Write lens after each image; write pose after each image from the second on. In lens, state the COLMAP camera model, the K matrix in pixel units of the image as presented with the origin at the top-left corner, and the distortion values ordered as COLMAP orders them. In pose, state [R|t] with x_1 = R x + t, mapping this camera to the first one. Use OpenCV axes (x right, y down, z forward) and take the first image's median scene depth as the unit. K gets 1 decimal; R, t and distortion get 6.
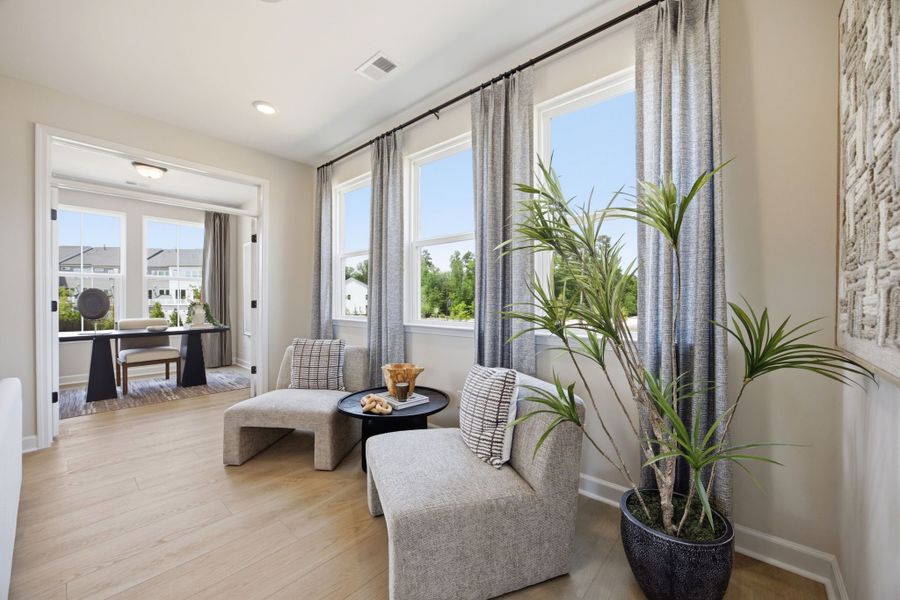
lens RADIAL K [[348.9, 0, 450.5], [0, 348.9, 298.3], [0, 0, 1]] dist [-0.000325, 0.000034]
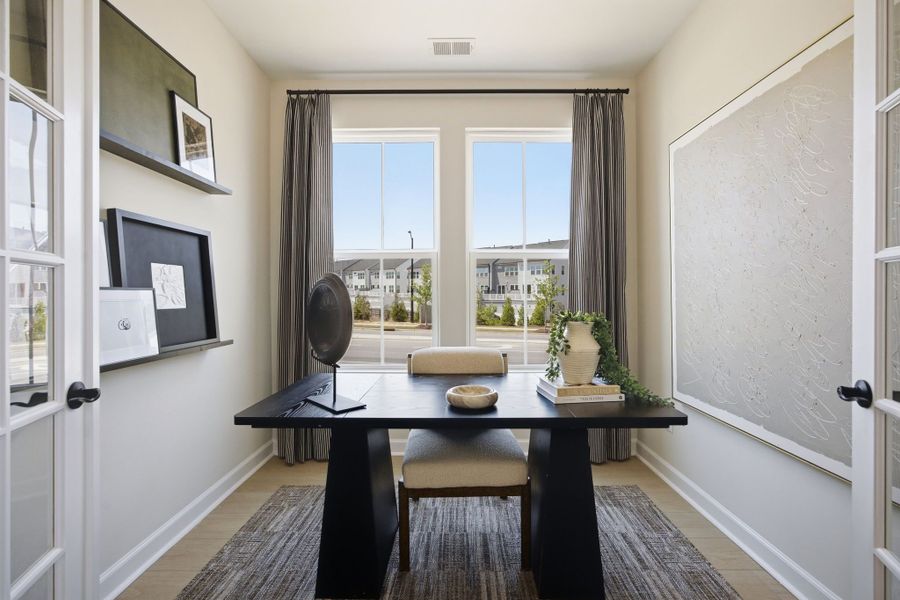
lens RADIAL K [[348.9, 0, 453.5], [0, 348.9, 293.1], [0, 0, 1]] dist [-0.000325, 0.000034]
pose [[0.648565, -0.003293, -0.761152, -0.164088], [0.005246, 0.999986, 0.000144, -0.001844], [0.761141, -0.004086, 0.648573, 0.210853]]
